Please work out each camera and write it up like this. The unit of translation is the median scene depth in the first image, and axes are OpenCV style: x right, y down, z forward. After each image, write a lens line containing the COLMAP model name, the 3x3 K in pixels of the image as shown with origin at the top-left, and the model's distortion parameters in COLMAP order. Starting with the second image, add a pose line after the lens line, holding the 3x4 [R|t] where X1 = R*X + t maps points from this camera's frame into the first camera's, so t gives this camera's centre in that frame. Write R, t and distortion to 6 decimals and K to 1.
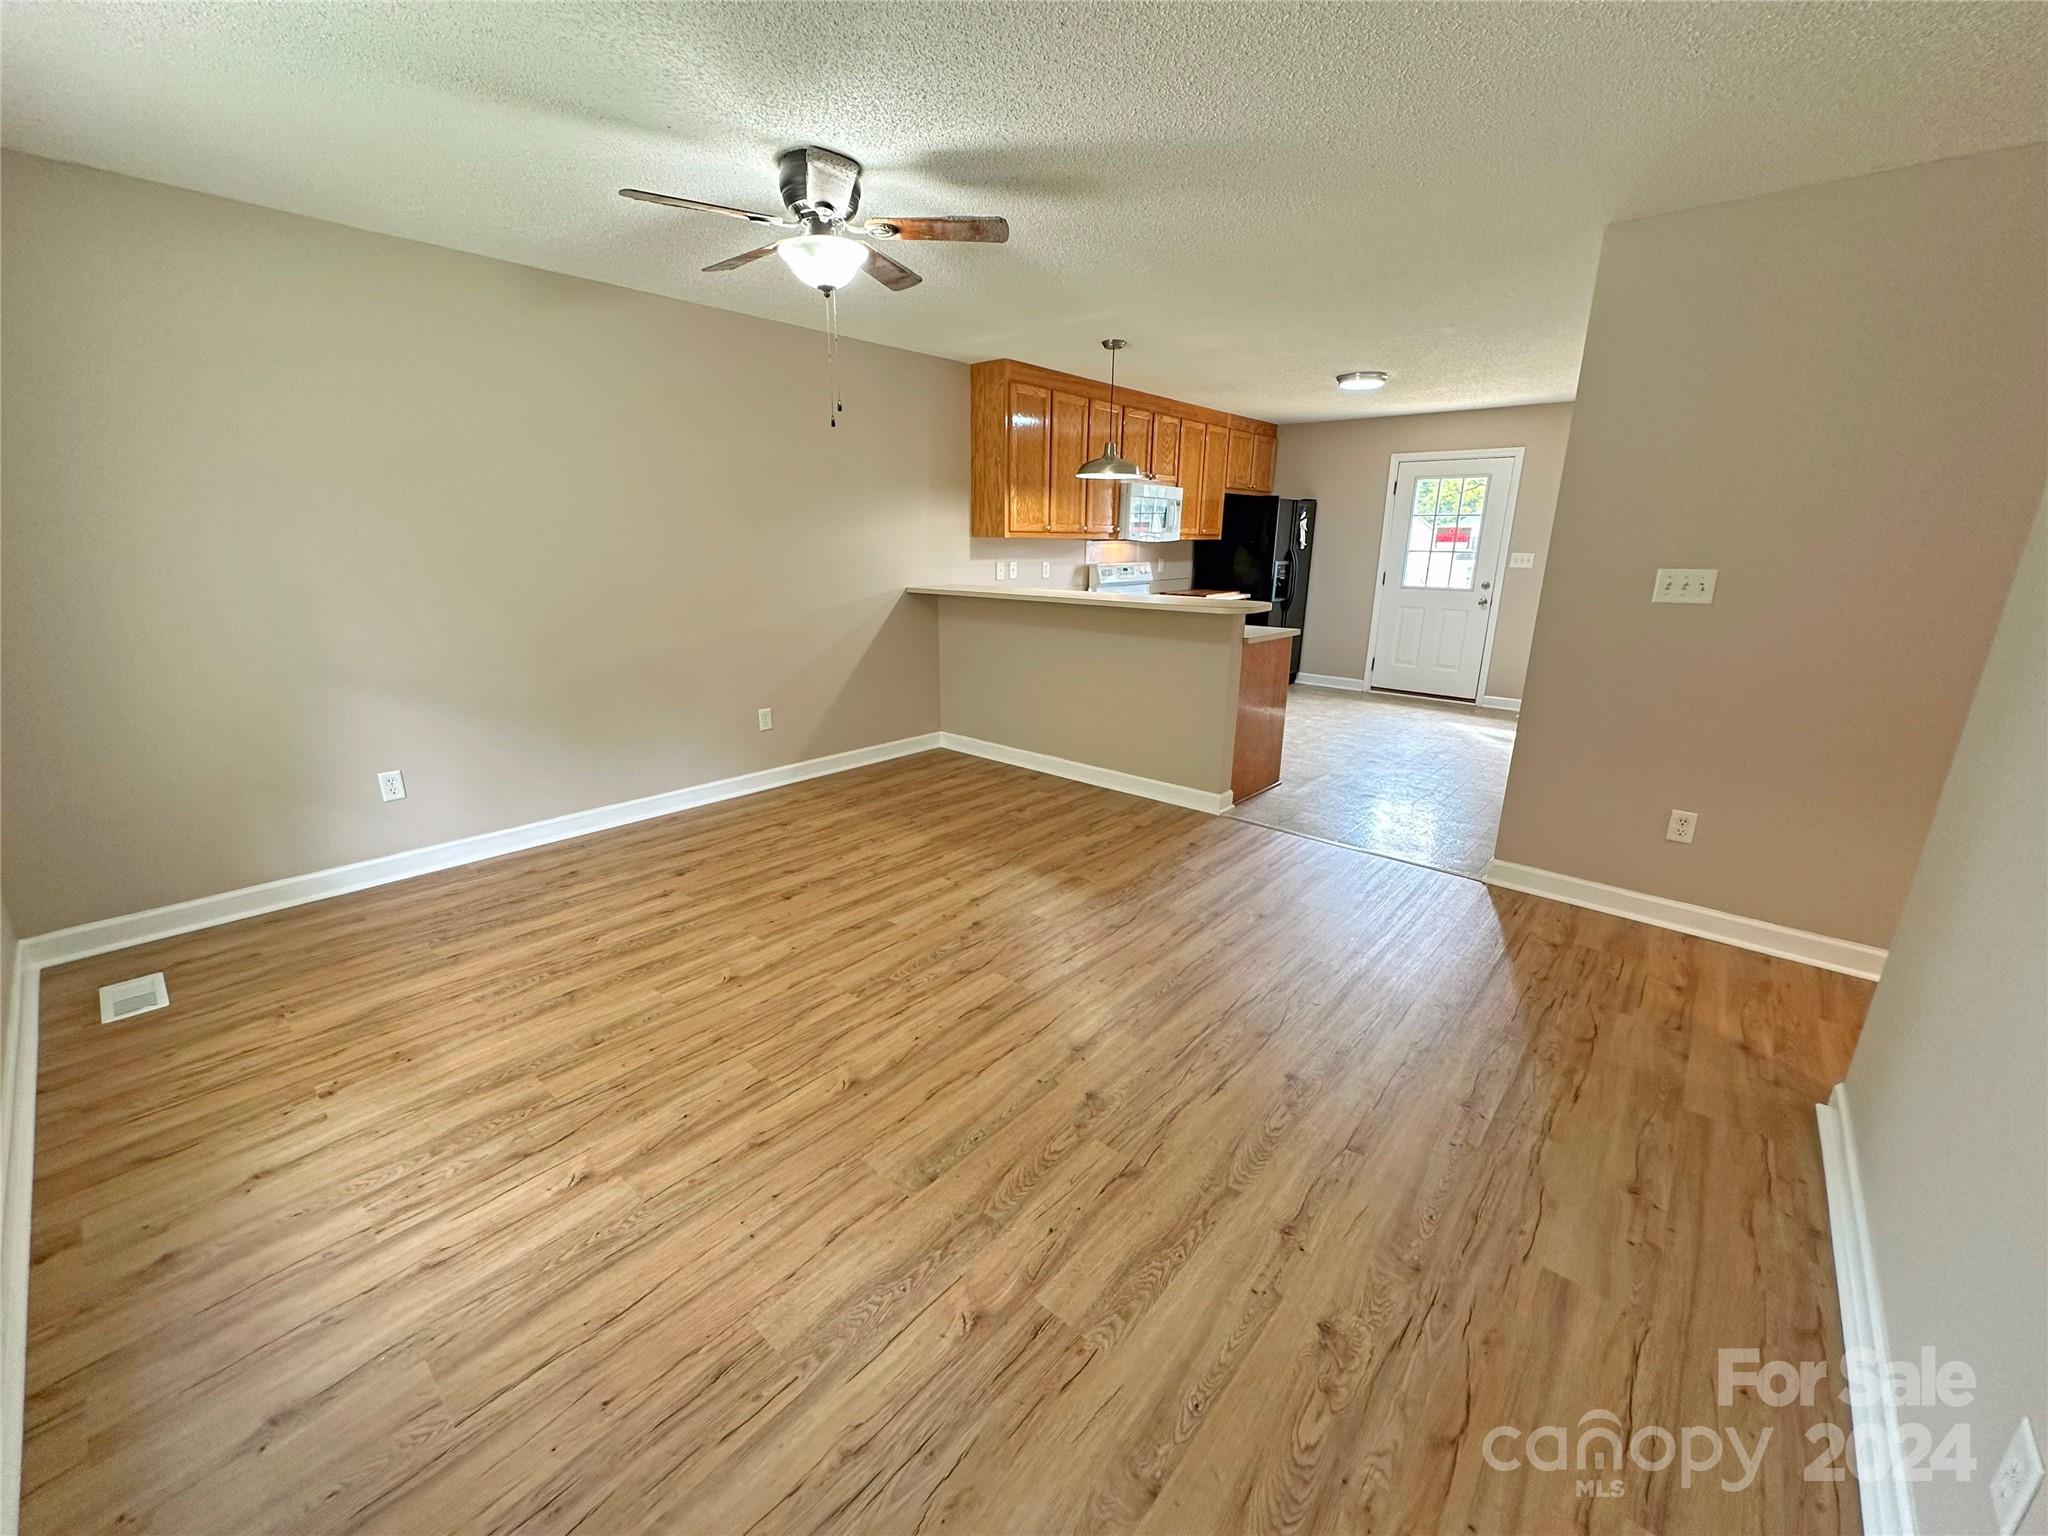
lens RADIAL K [[816.8, 0, 1027.7], [0, 816.8, 765.9], [0, 0, 1]] dist [-0.001750, 0.000682]
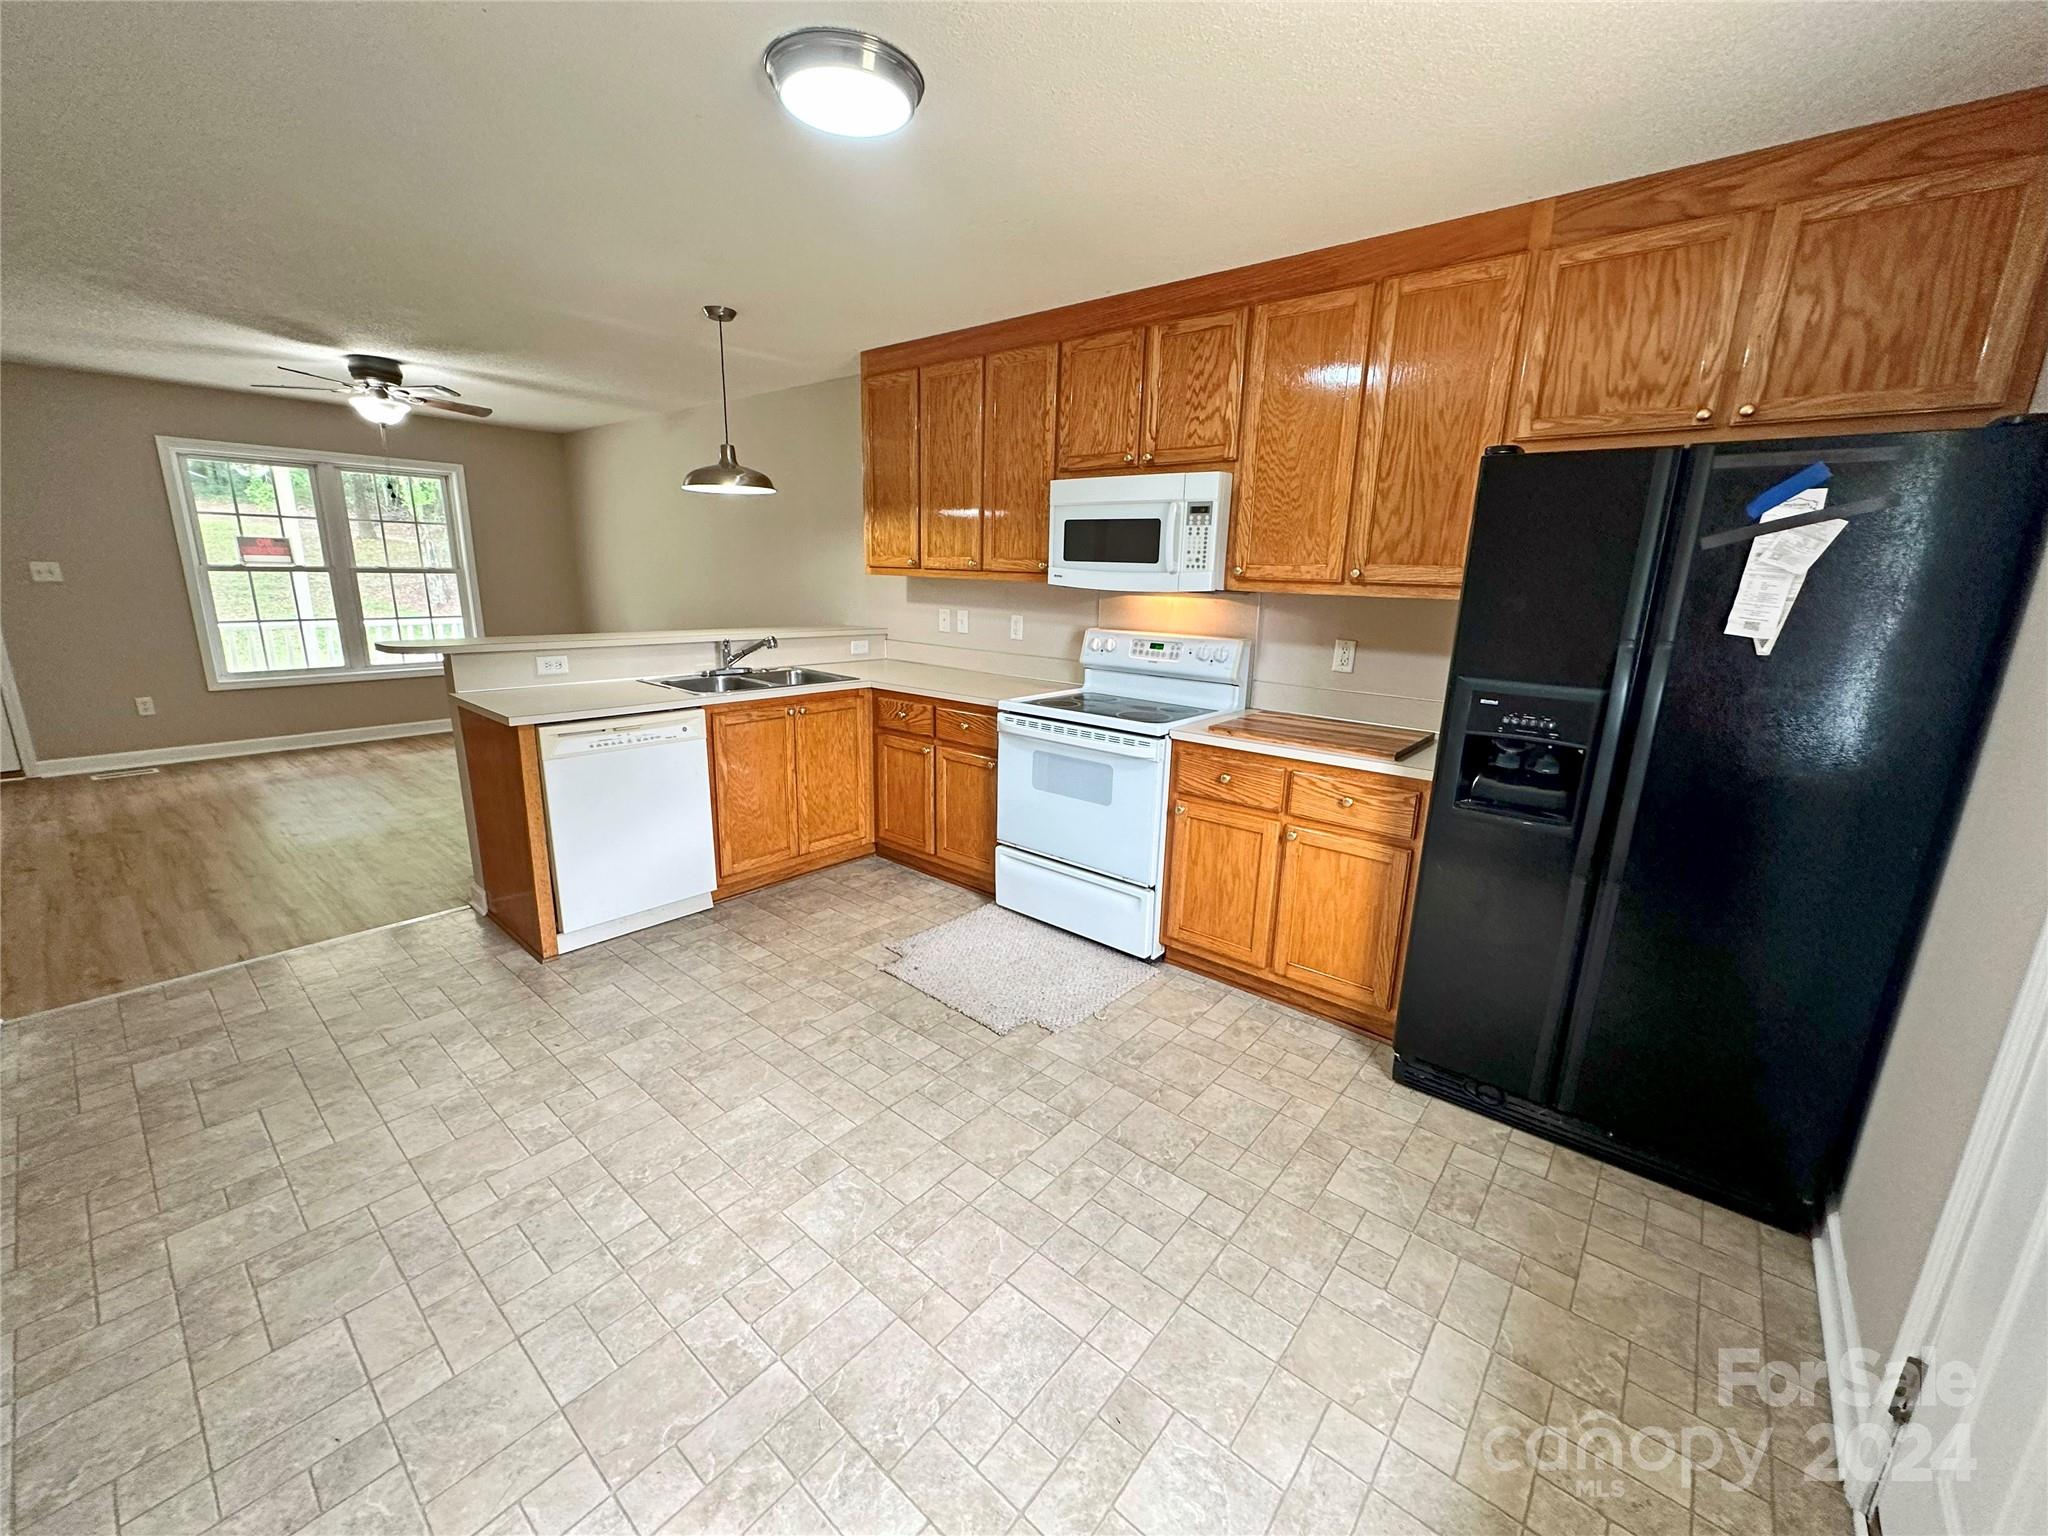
lens RADIAL K [[816.8, 0, 1024.0], [0, 816.8, 765.8], [0, 0, 1]] dist [-0.001750, 0.000682]
pose [[0.011453, 0.226161, -0.974023, 0.619411], [-0.298503, 0.930444, 0.212532, -0.249766], [0.954340, 0.288314, 0.078166, 0.886460]]
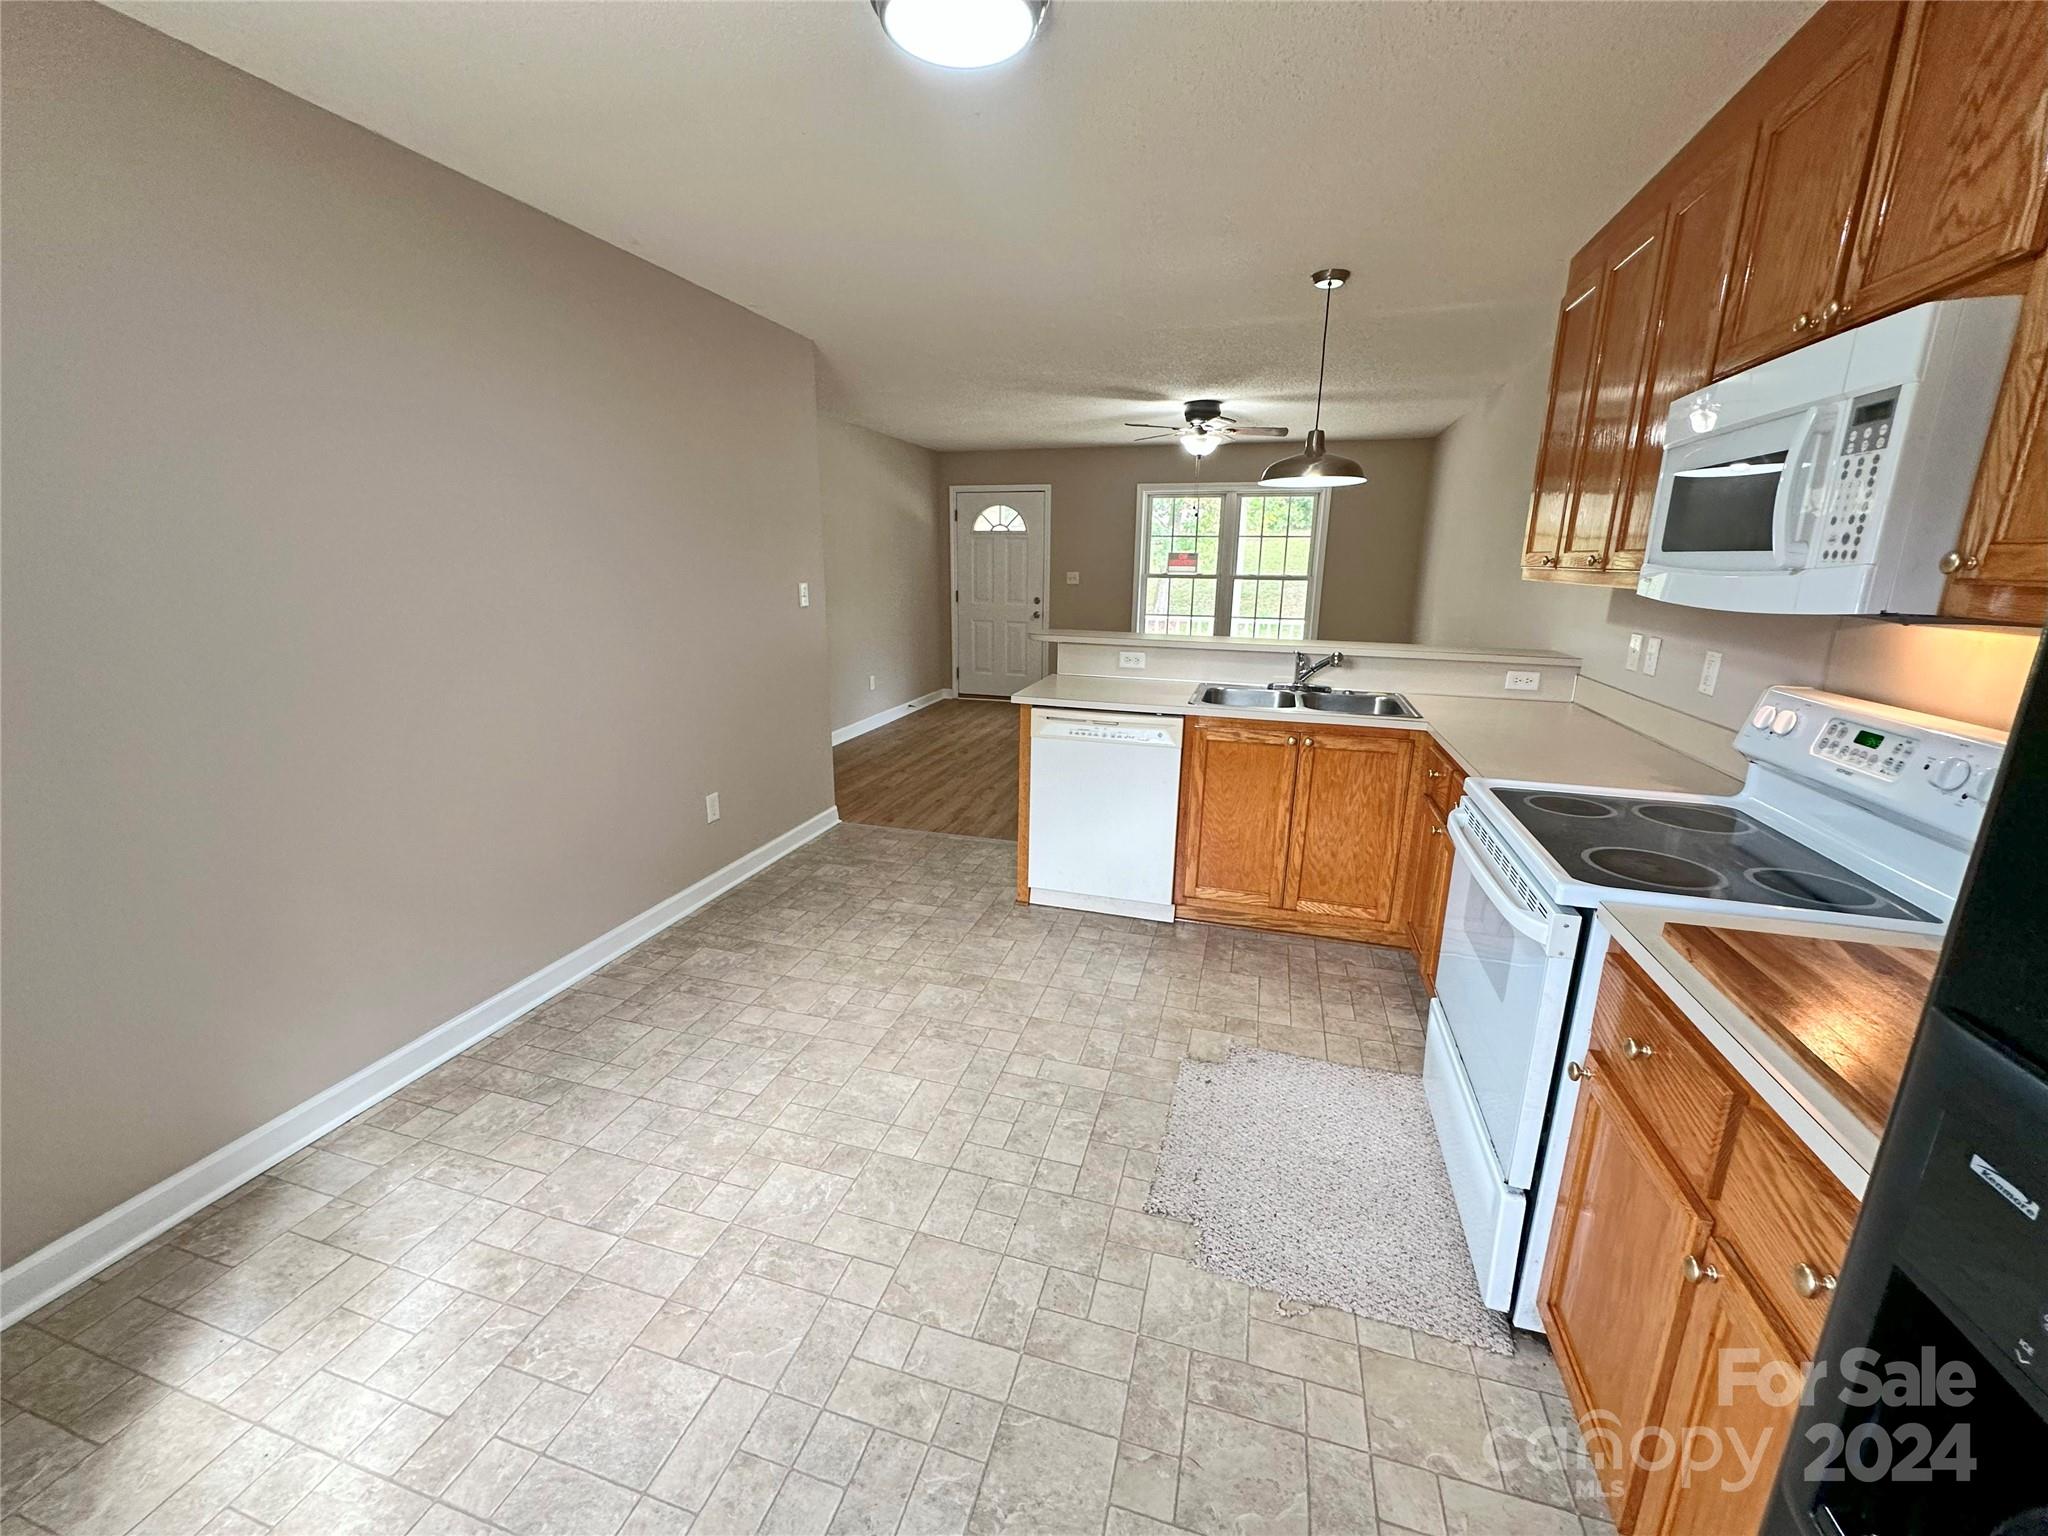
lens RADIAL K [[816.8, 0, 1022.3], [0, 816.8, 765.0], [0, 0, 1]] dist [-0.001750, 0.000682]
pose [[-0.911797, 0.082685, -0.402231, 0.413759], [-0.130186, 0.870785, 0.474116, -0.304277], [0.389459, 0.484662, -0.783214, 1.068278]]
